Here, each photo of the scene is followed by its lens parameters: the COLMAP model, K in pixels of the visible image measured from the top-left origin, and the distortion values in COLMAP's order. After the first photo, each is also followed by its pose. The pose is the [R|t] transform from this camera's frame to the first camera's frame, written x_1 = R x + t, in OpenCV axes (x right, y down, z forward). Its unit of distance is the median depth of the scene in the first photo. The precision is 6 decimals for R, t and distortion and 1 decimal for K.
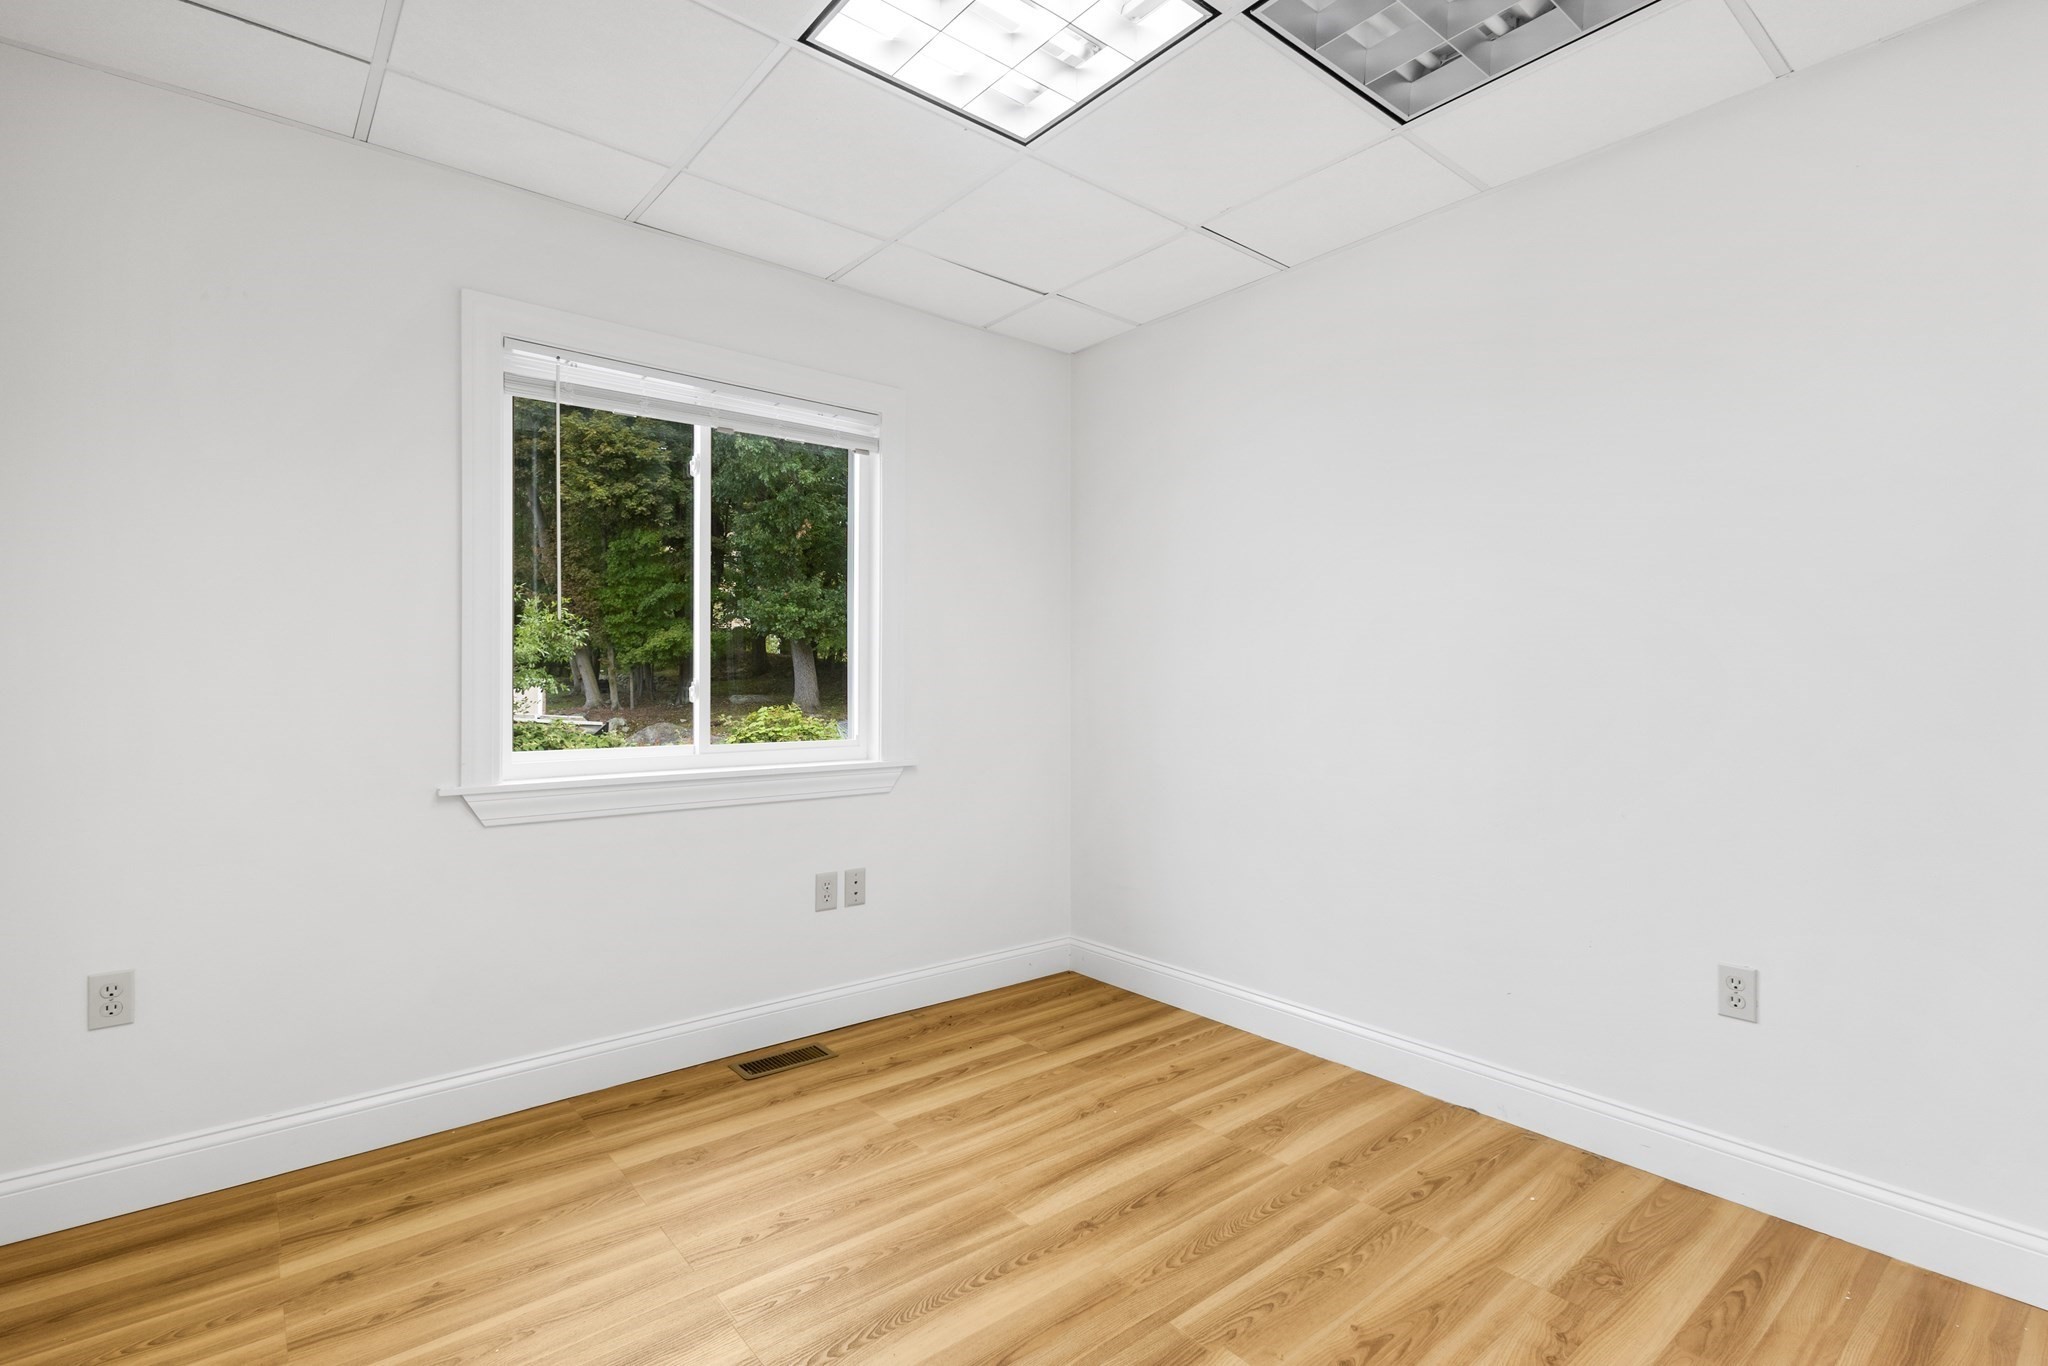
lens RADIAL K [[955.9, 0, 1027.1], [0, 955.9, 683.2], [0, 0, 1]] dist [0.000433, -0.000456]
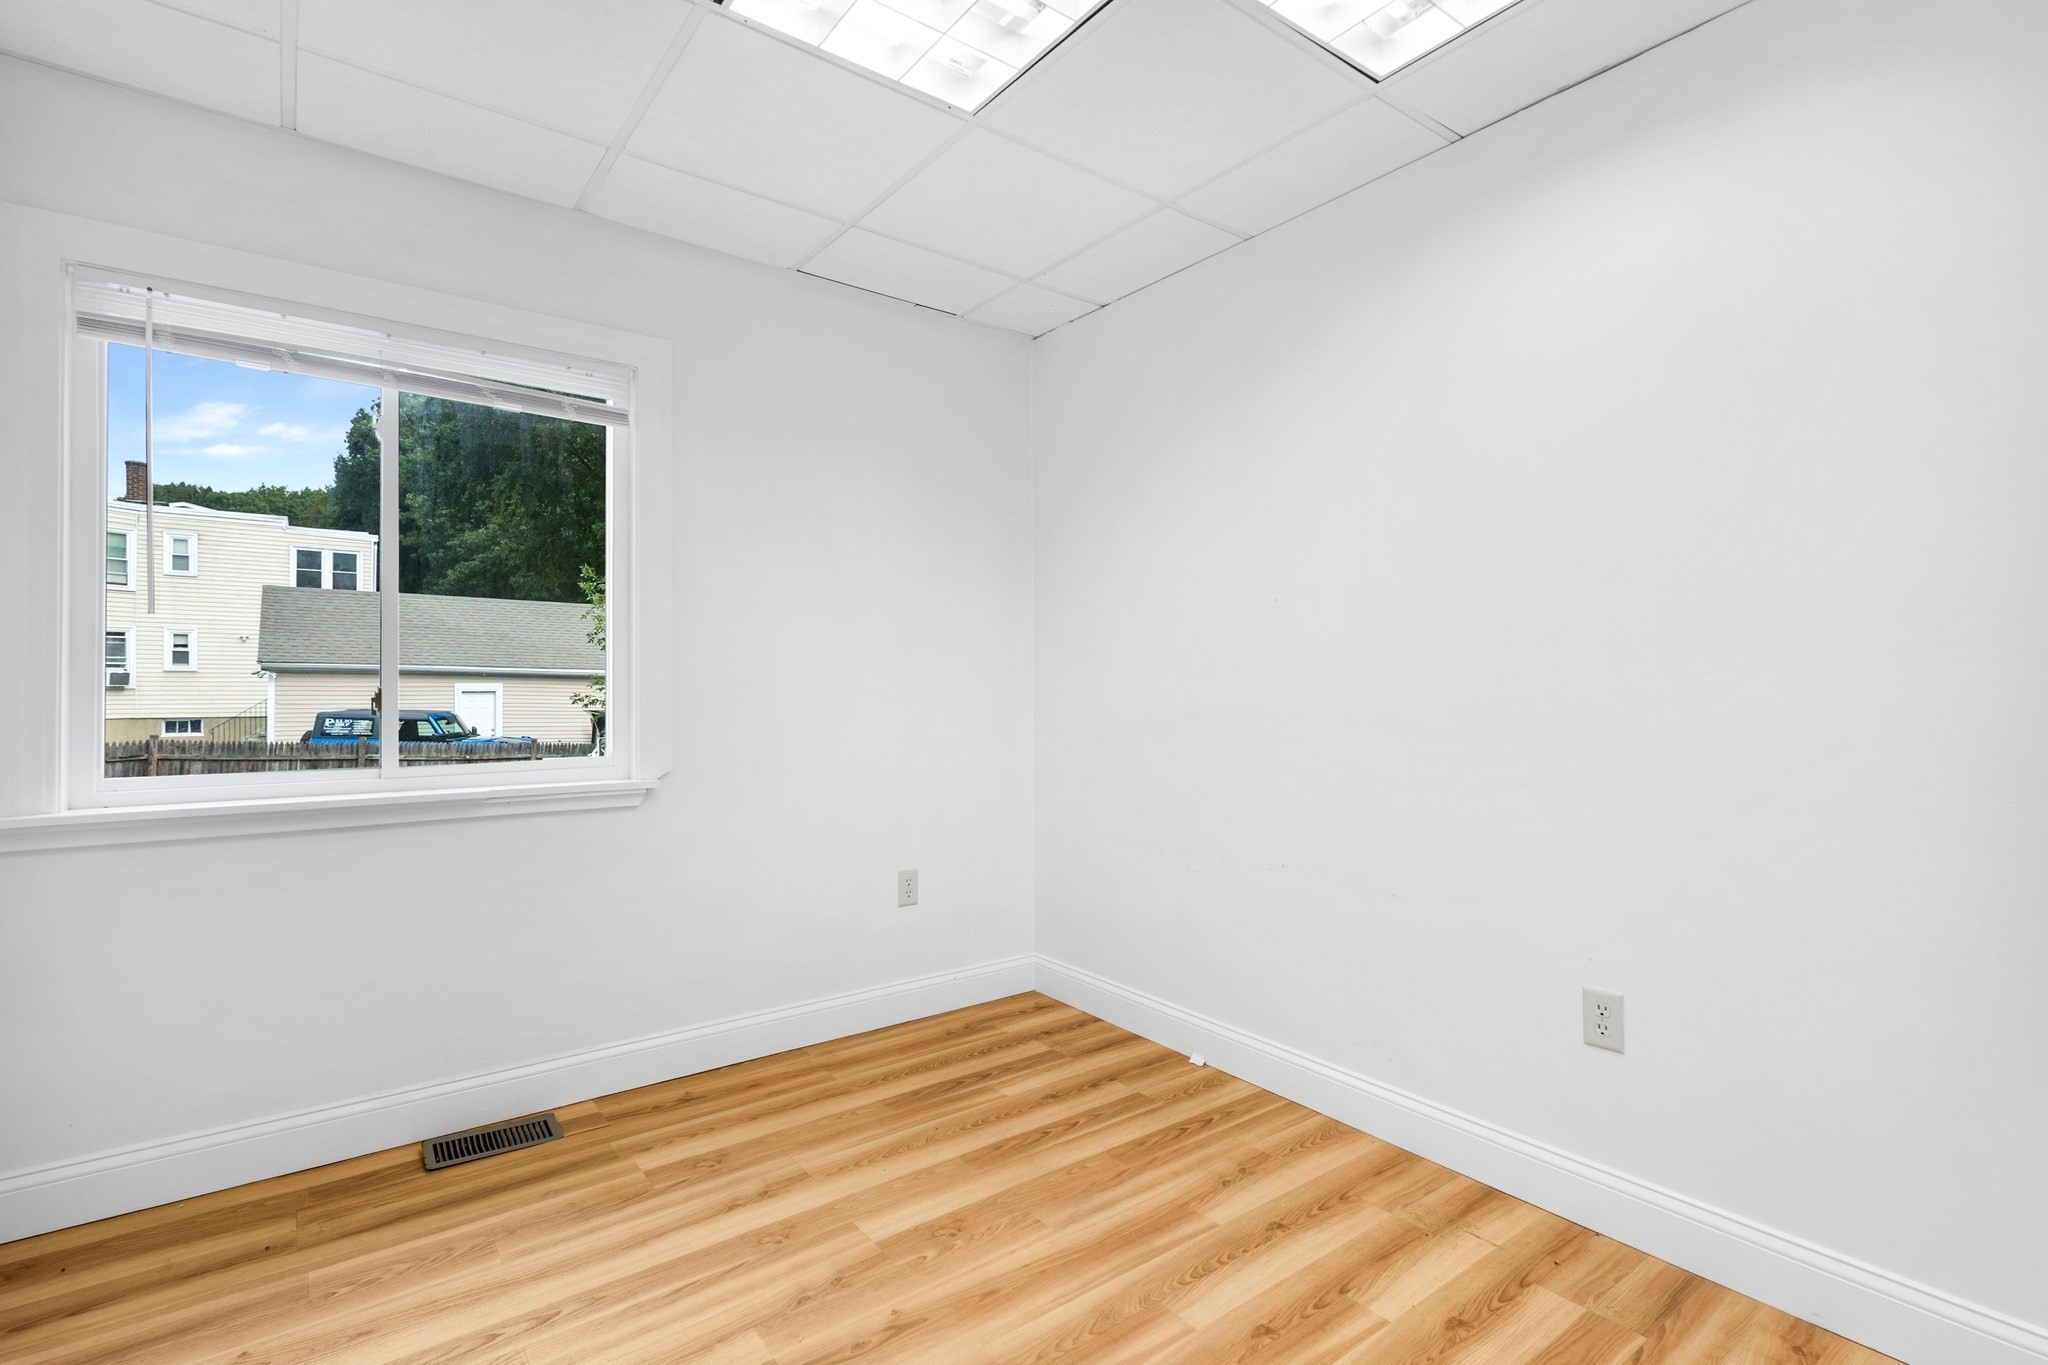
lens RADIAL K [[949.6, 0, 1022.4], [0, 949.6, 679.8], [0, 0, 1]] dist [0.001725, 0.000261]
pose [[0.999141, 0.000469, -0.041446, 0.096190], [-0.000796, 0.999969, -0.007861, -0.000593], [0.041441, 0.007887, 0.999110, 0.075000]]
